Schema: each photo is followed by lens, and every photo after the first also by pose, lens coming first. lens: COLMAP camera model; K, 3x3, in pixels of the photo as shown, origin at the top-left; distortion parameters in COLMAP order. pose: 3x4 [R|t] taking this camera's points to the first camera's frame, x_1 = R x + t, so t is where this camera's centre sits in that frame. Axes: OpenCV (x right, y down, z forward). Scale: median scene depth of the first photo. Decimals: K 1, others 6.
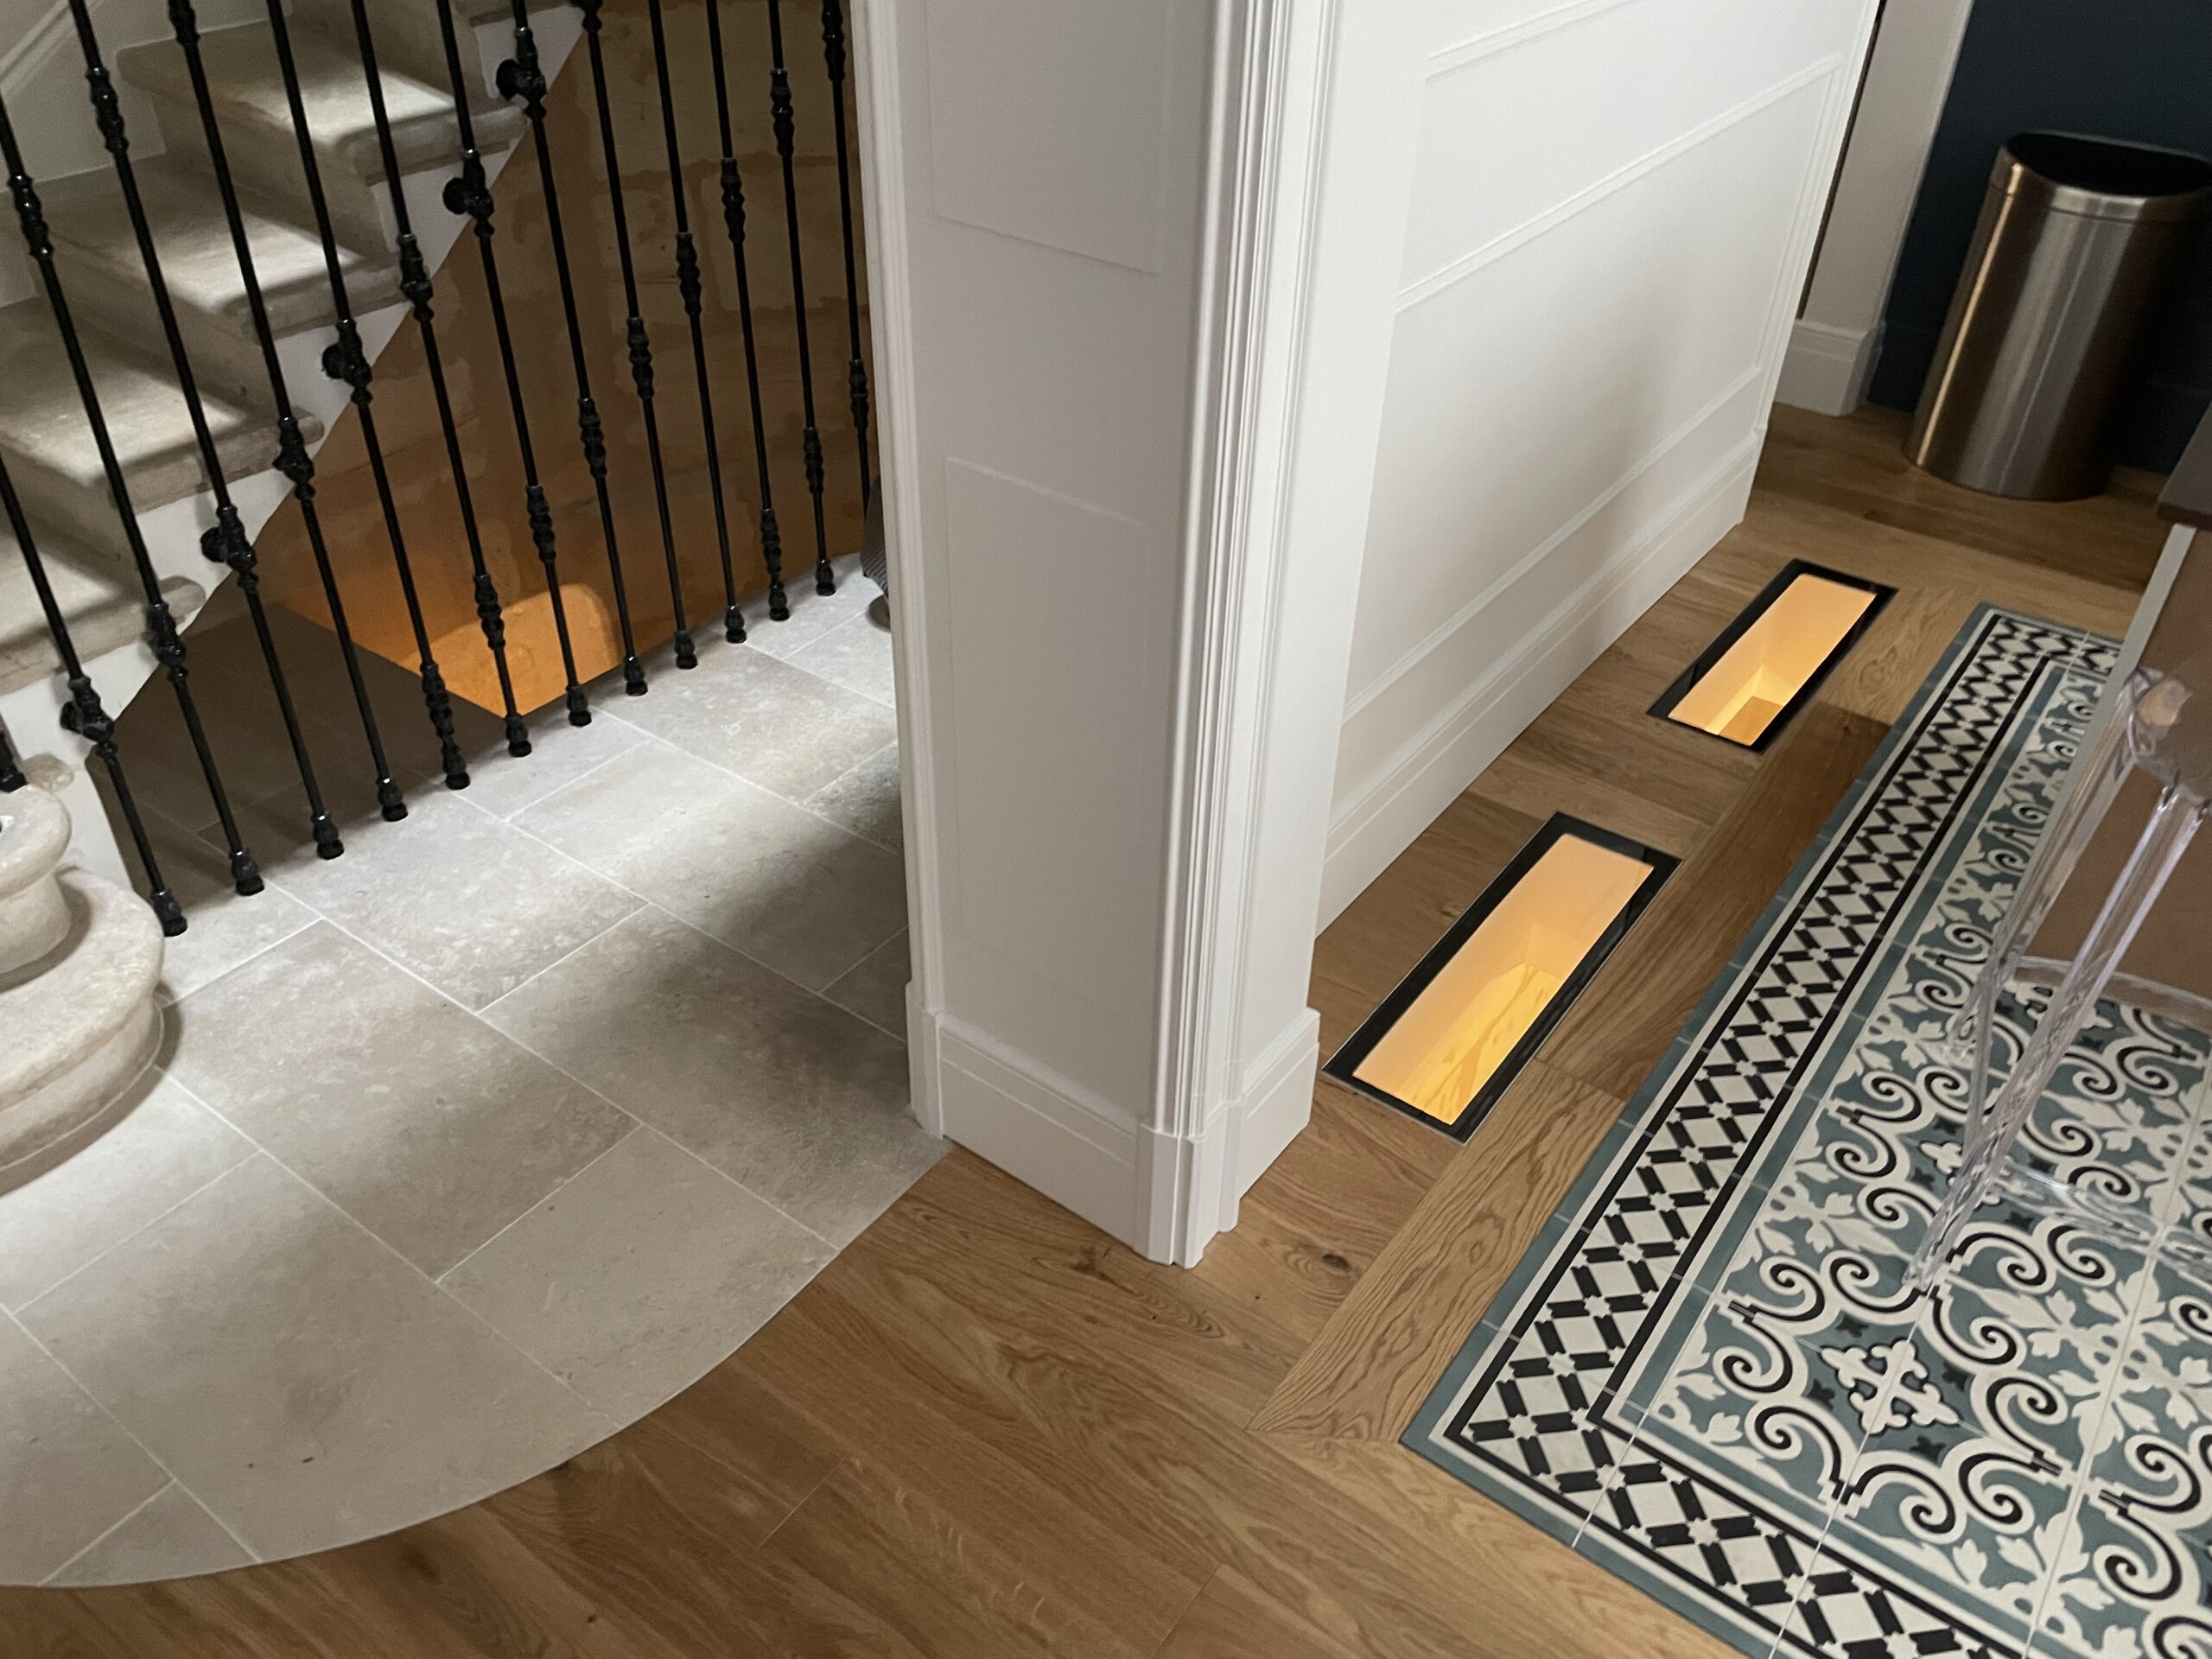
lens RADIAL K [[1675.2, 0, 1106.9], [0, 1675.2, 829.4], [0, 0, 1]] dist [0.006107, -0.033538]
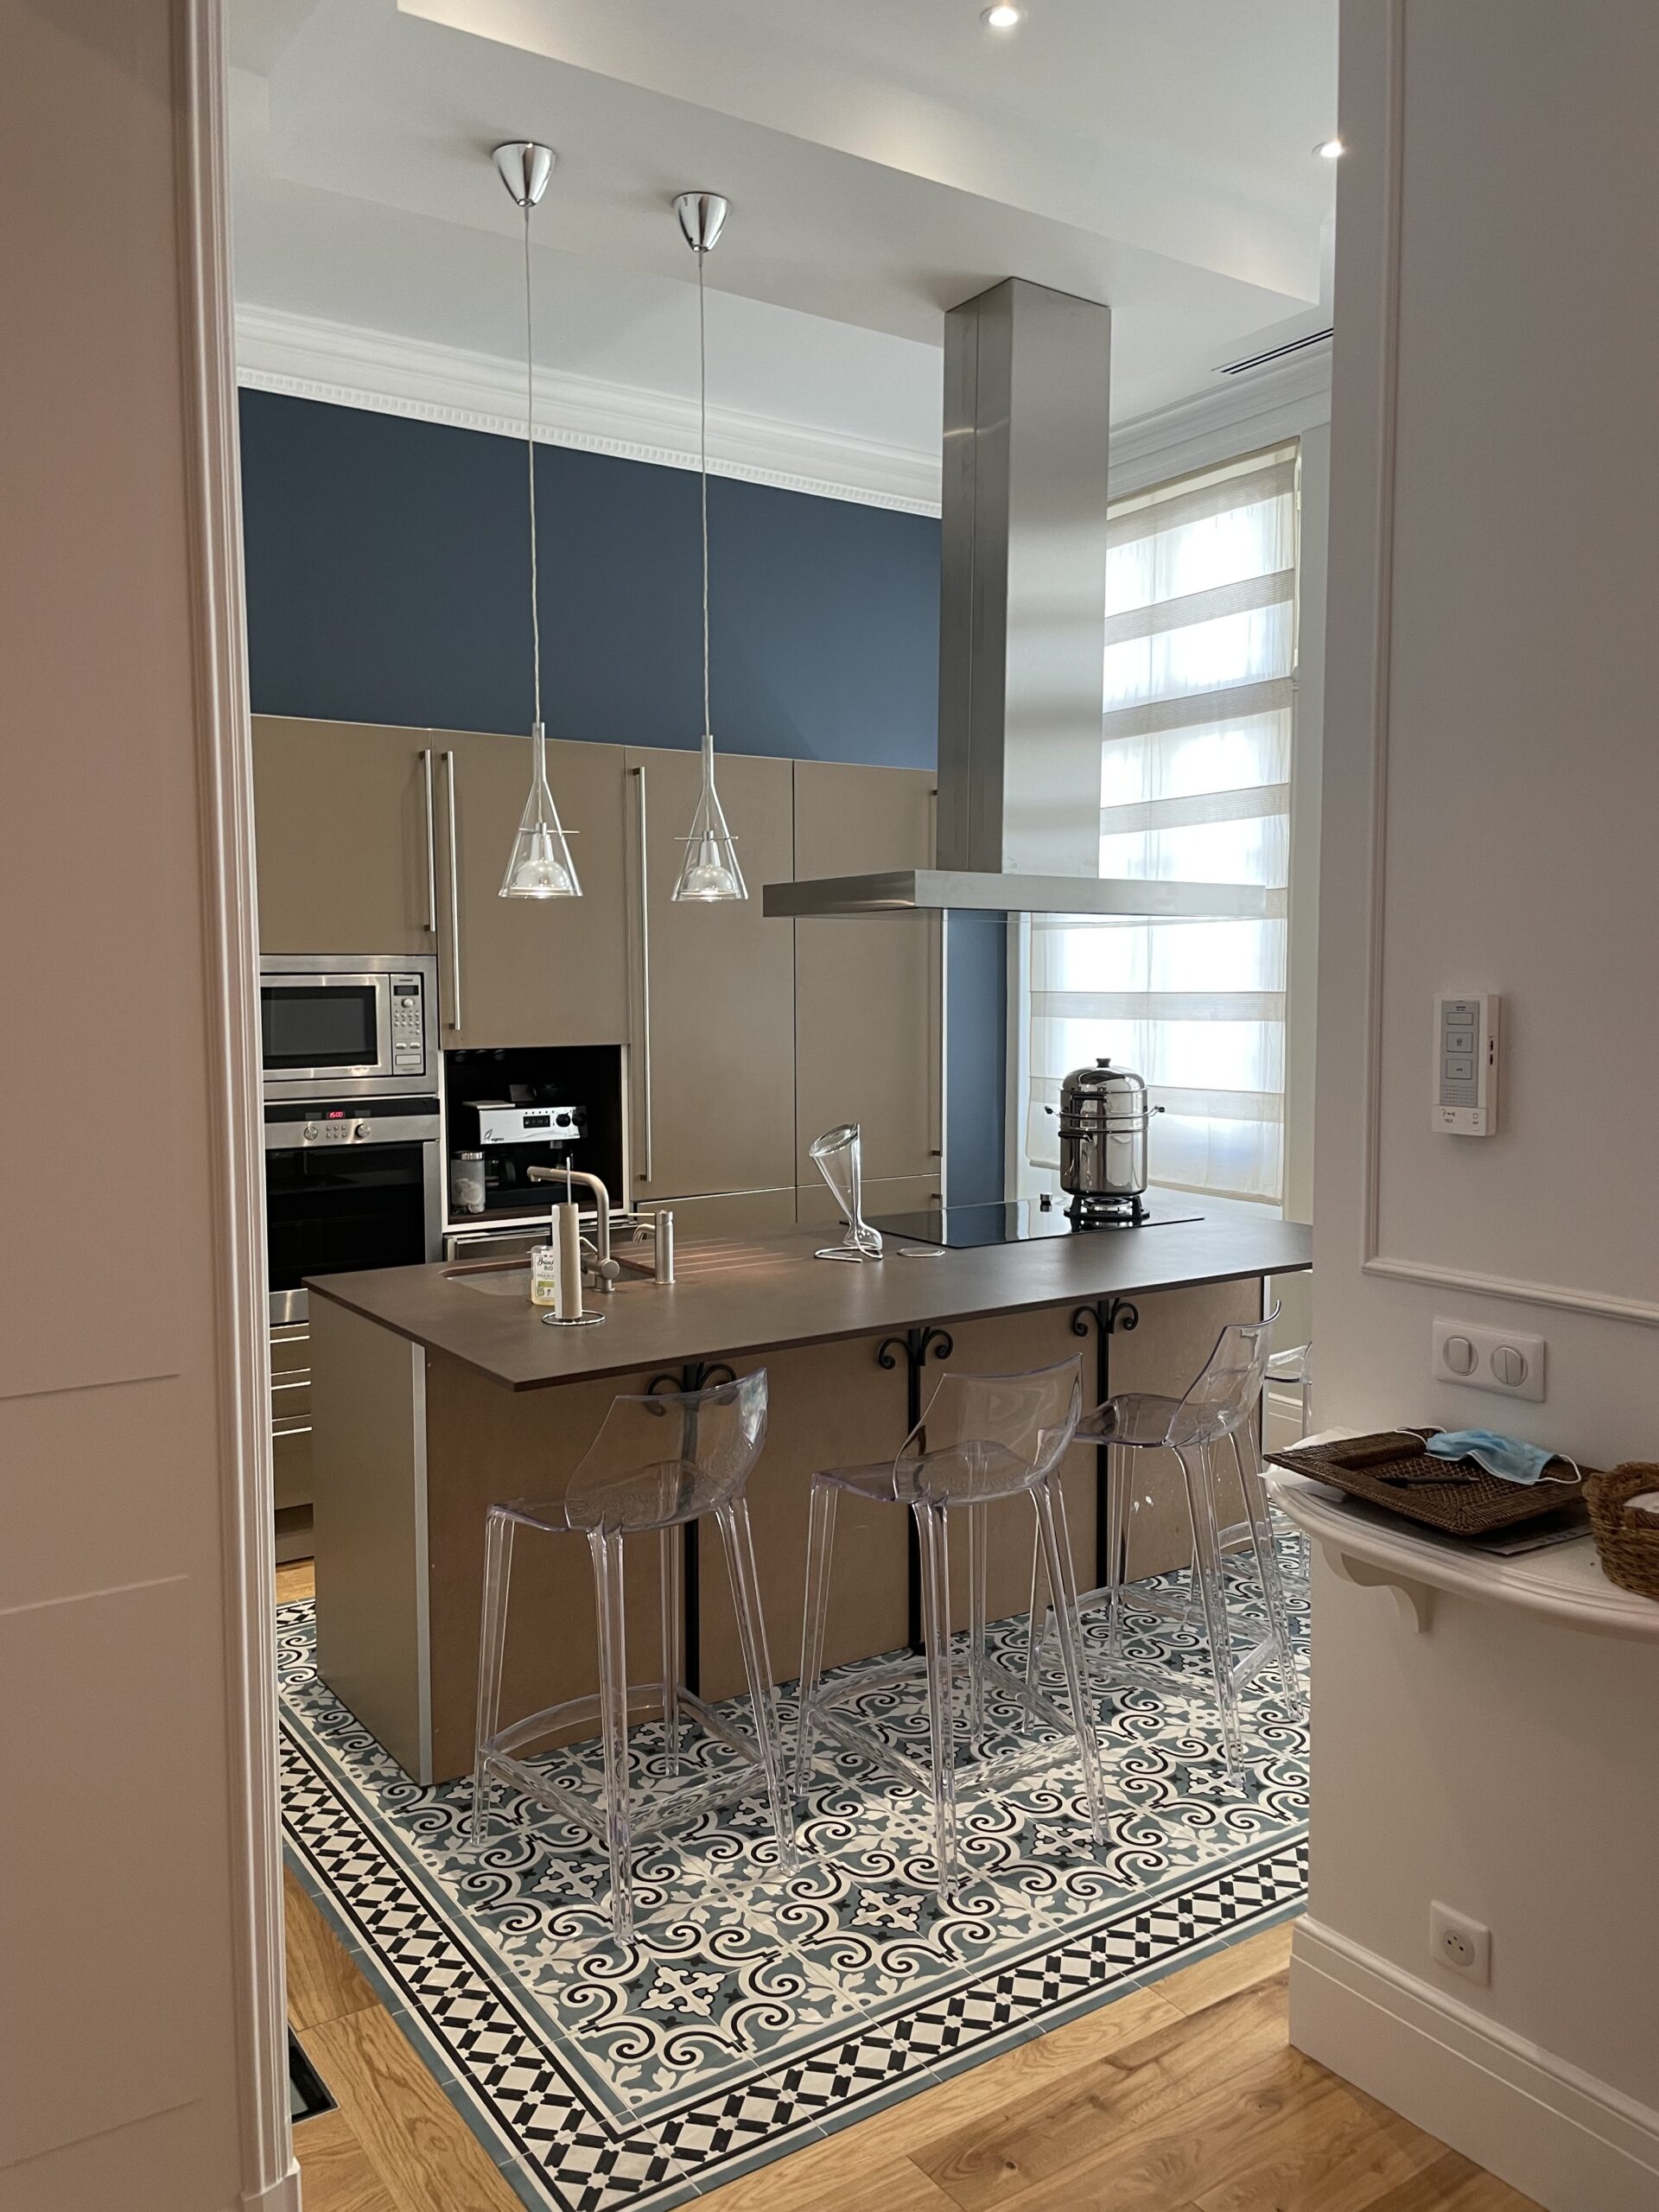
lens RADIAL K [[1675.2, 0, 826.8], [0, 1675.2, 1107.6], [0, 0, 1]] dist [0.006107, -0.033538]
pose [[0.320221, -0.107897, 0.941178, -0.752899], [0.574283, 0.812243, -0.102275, -0.057866], [-0.753430, 0.573253, 0.322061, 0.034476]]
